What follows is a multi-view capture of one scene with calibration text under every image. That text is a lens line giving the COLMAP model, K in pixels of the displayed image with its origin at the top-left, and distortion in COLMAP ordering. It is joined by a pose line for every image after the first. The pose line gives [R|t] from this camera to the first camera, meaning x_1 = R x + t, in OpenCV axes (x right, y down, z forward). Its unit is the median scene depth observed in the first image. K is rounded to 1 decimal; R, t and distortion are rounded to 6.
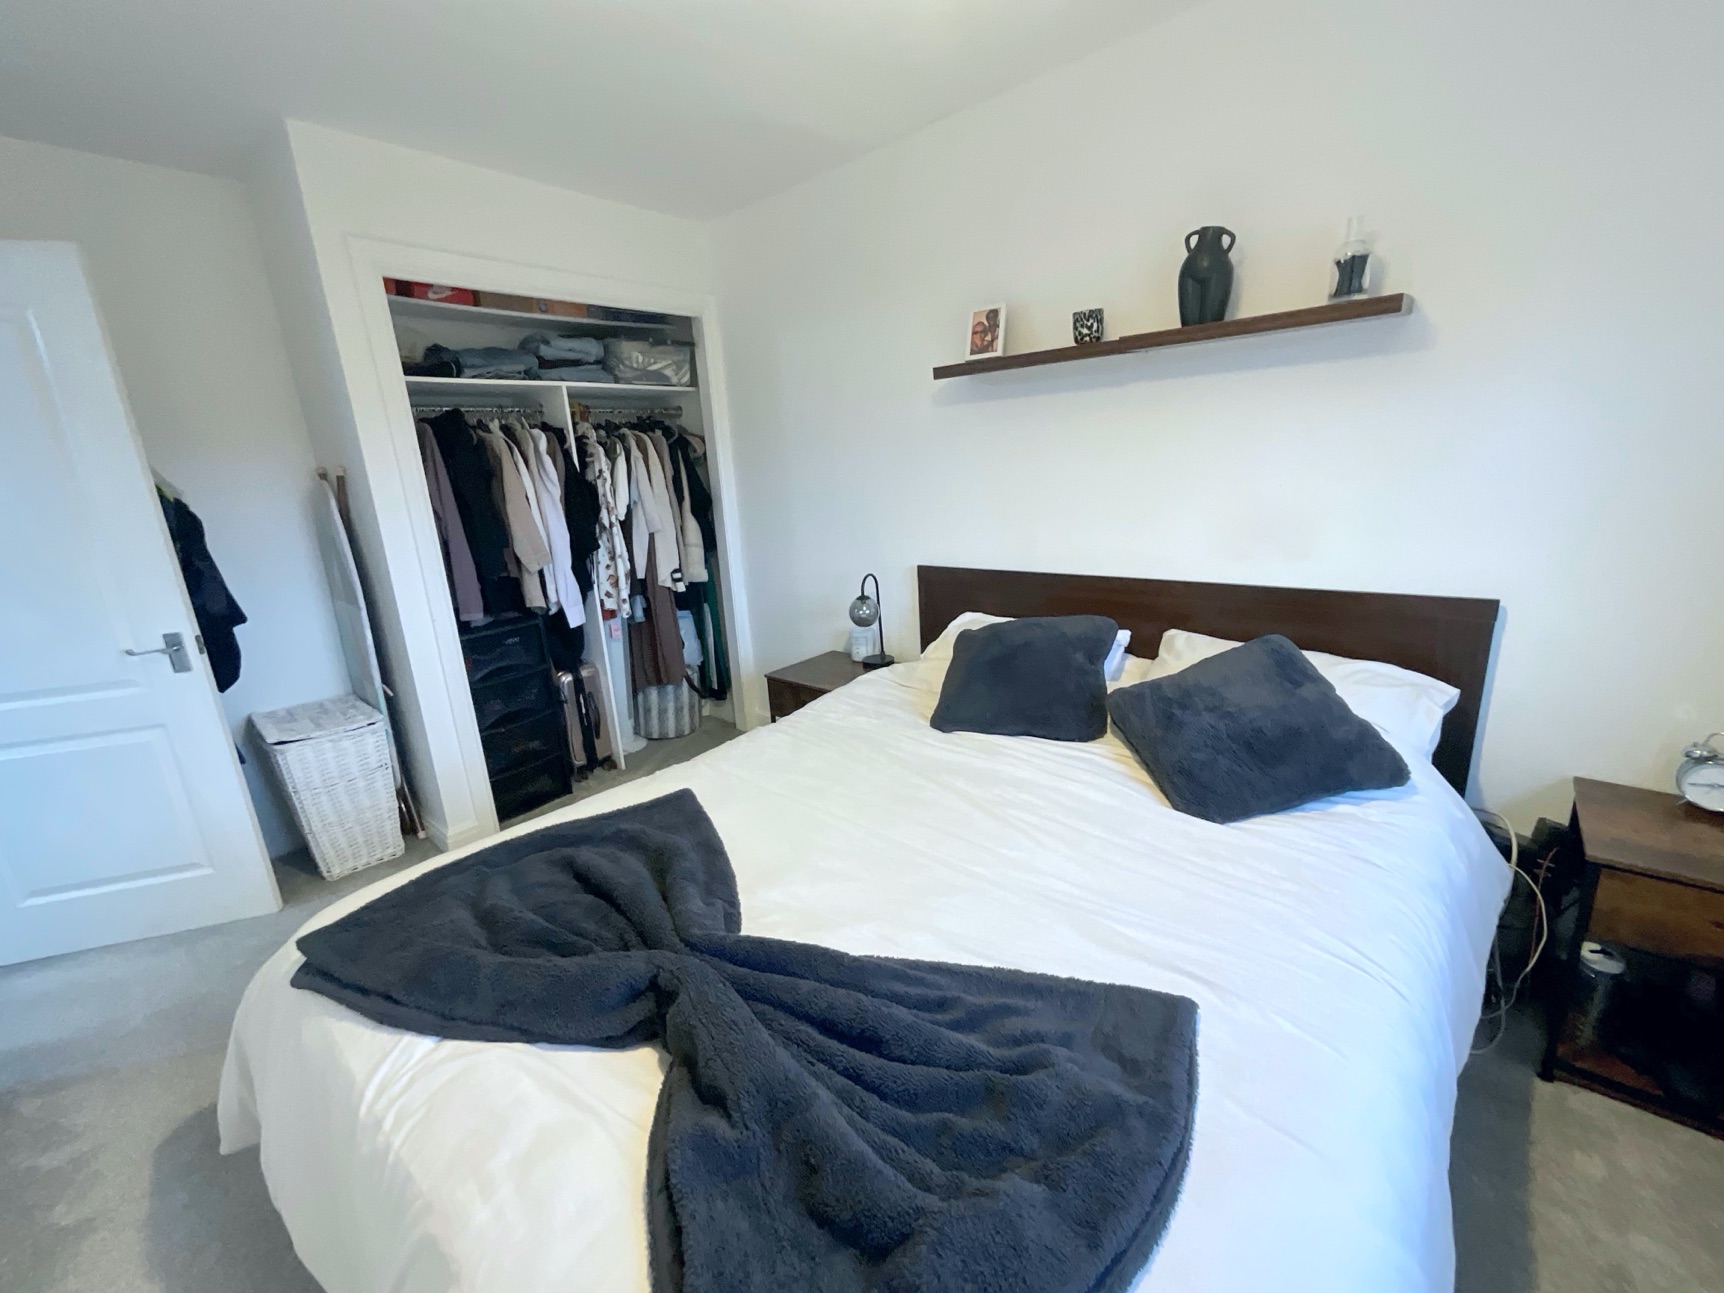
lens RADIAL K [[701.3, 0, 862.2], [0, 701.3, 649.4], [0, 0, 1]] dist [-0.004911, 0.002780]
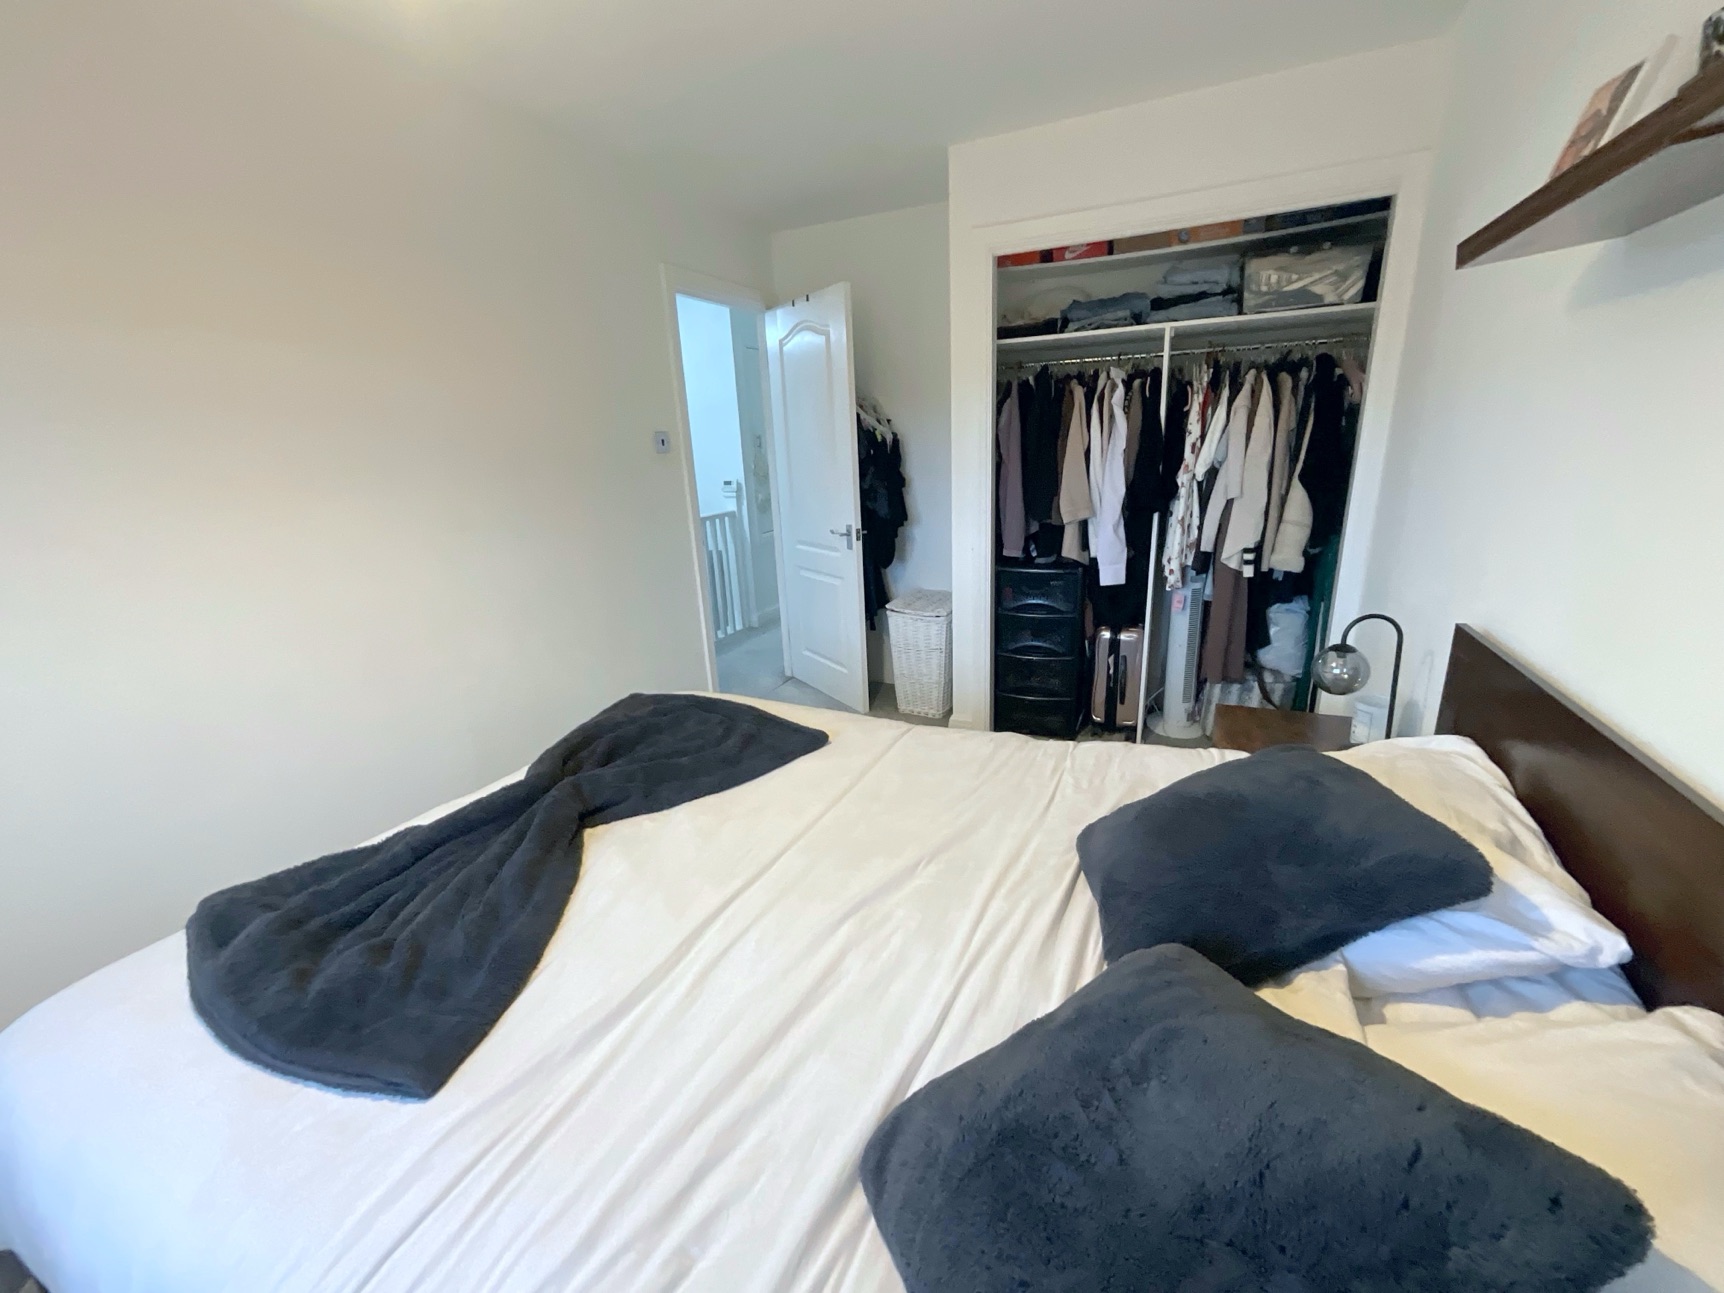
lens RADIAL K [[701.3, 0, 860.3], [0, 701.3, 649.1], [0, 0, 1]] dist [-0.004911, 0.002780]
pose [[0.278726, 0.319321, -0.905729, 0.438157], [-0.224332, 0.938662, 0.261896, -0.136849], [0.933802, 0.130187, 0.333263, 0.391889]]
